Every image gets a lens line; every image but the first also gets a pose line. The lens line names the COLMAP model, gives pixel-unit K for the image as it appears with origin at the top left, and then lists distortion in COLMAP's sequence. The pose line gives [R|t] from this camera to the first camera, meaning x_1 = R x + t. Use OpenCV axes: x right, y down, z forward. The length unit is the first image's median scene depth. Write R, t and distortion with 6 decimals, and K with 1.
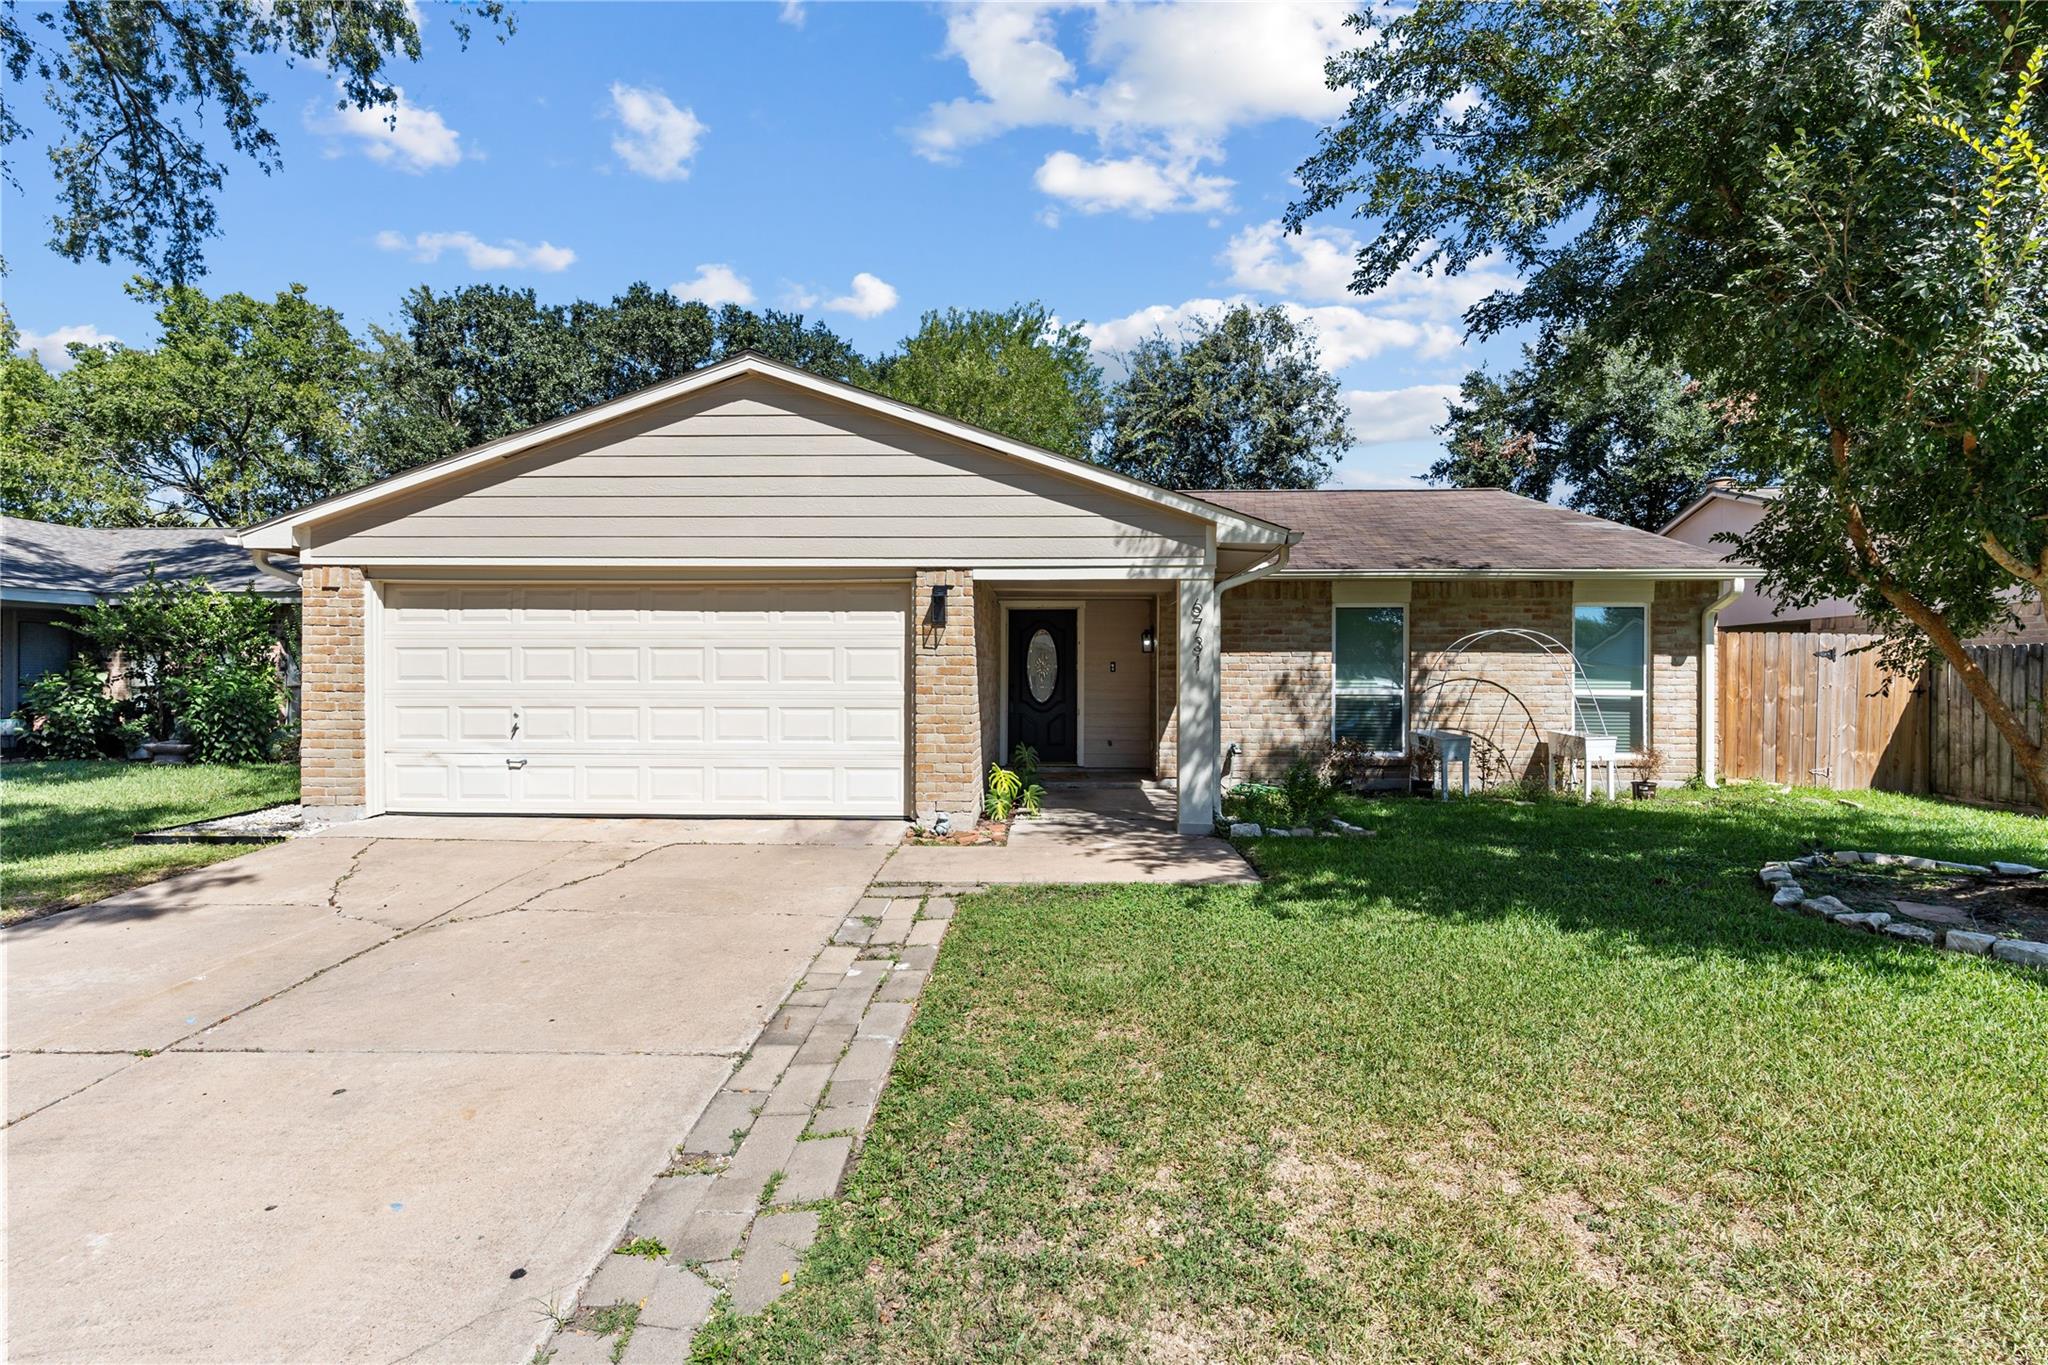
lens RADIAL K [[978.6, 0, 1023.8], [0, 978.6, 679.5], [0, 0, 1]] dist [0.003433, -0.000234]
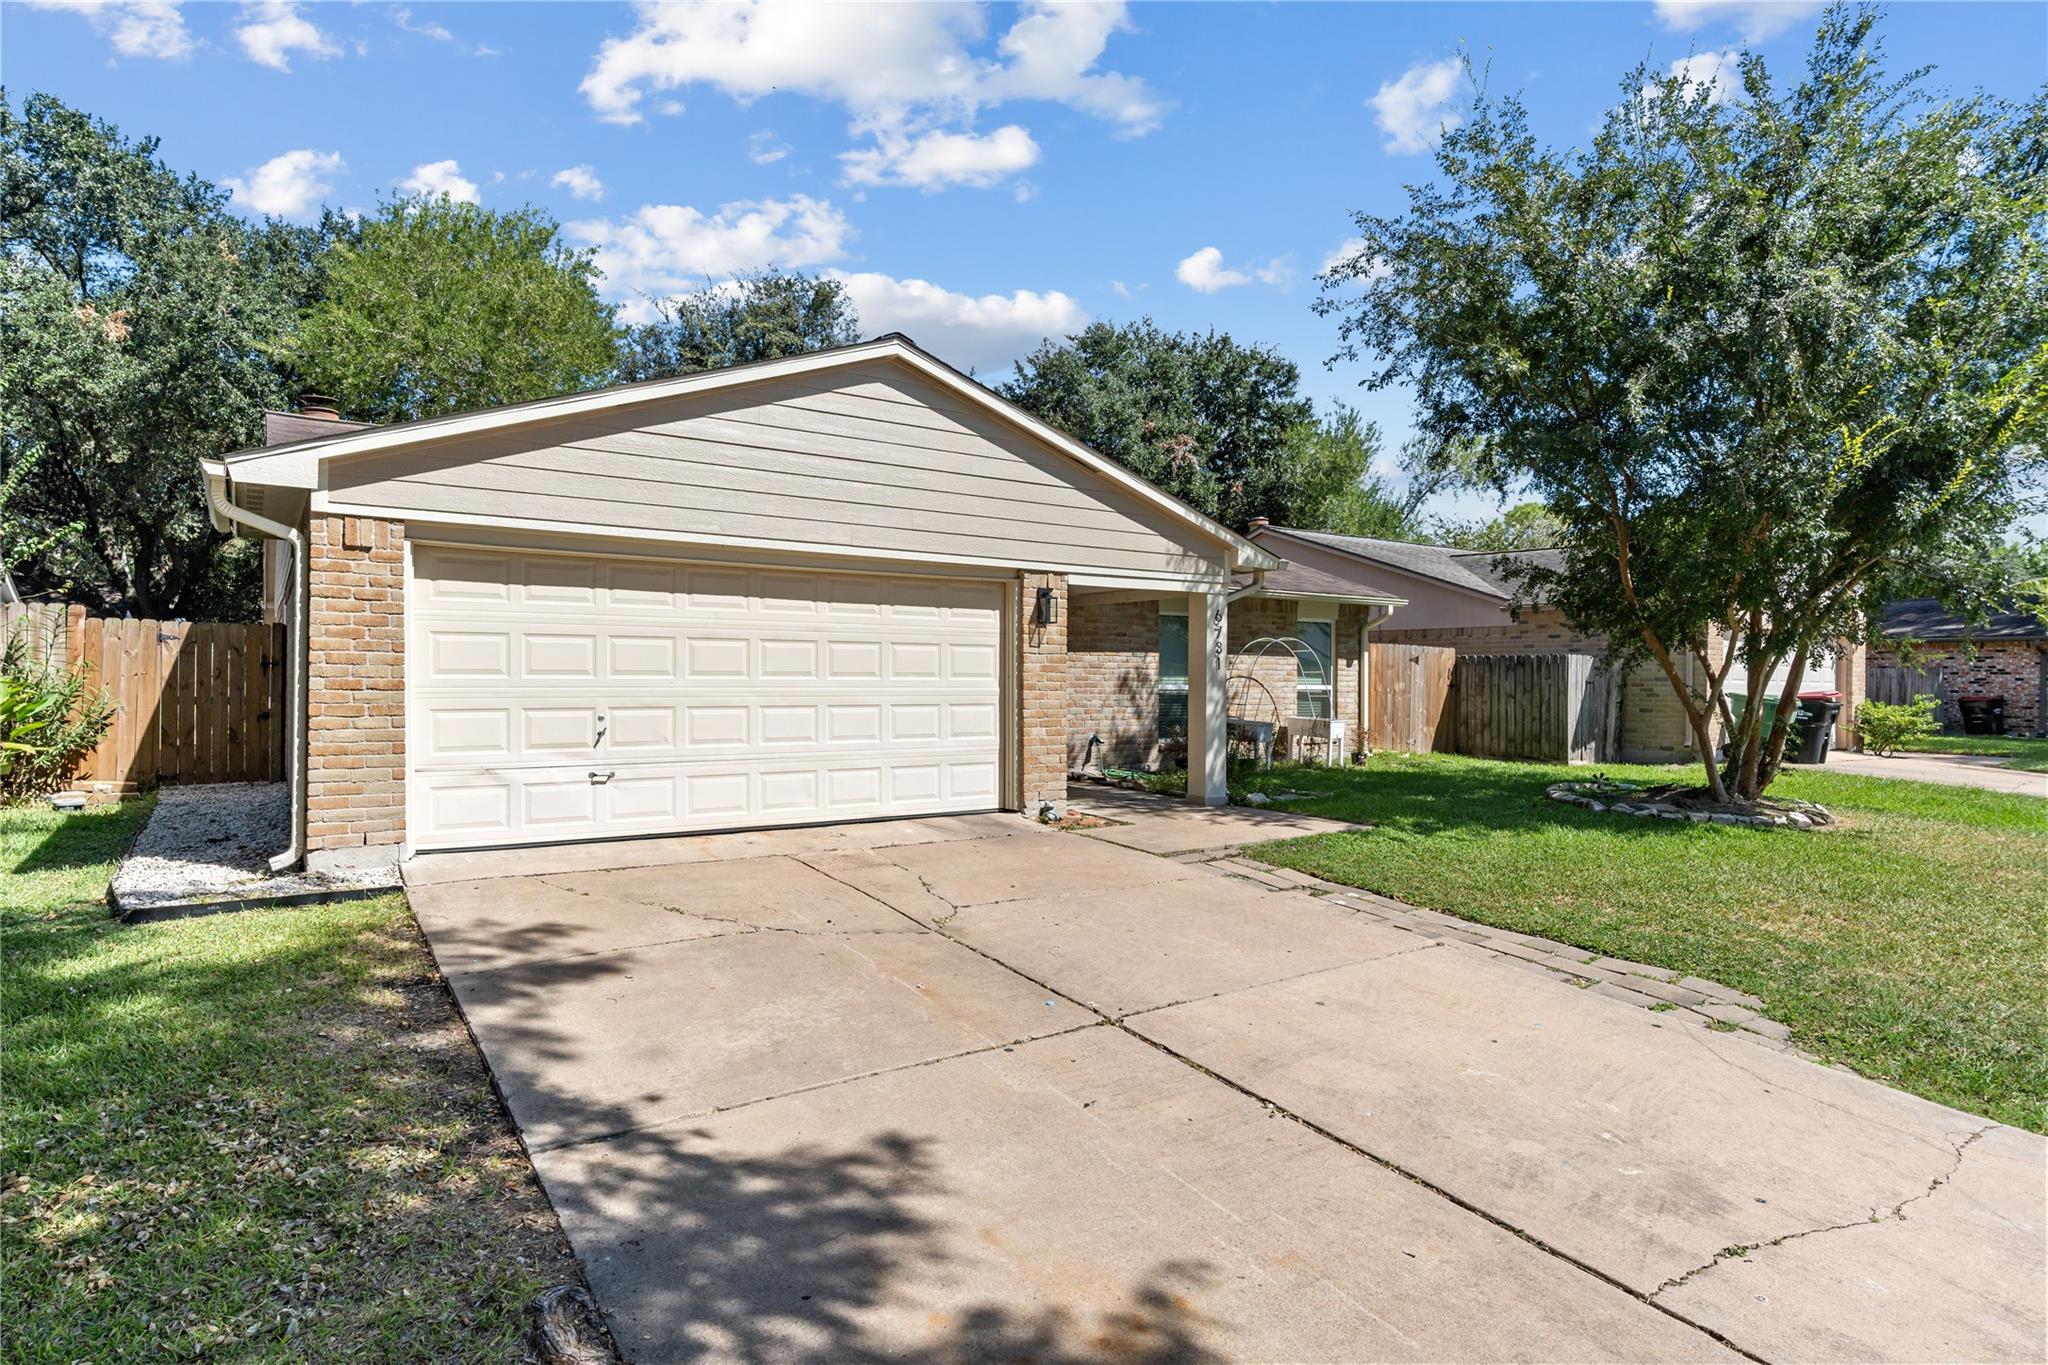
lens RADIAL K [[1134.3, 0, 1021.8], [0, 1134.3, 679.3], [0, 0, 1]] dist [-0.004149, 0.000345]
pose [[0.794335, 0.001433, 0.607478, -0.820840], [-0.003826, 0.999989, 0.002644, 0.000170], [-0.607468, -0.004425, 0.794332, 0.033376]]
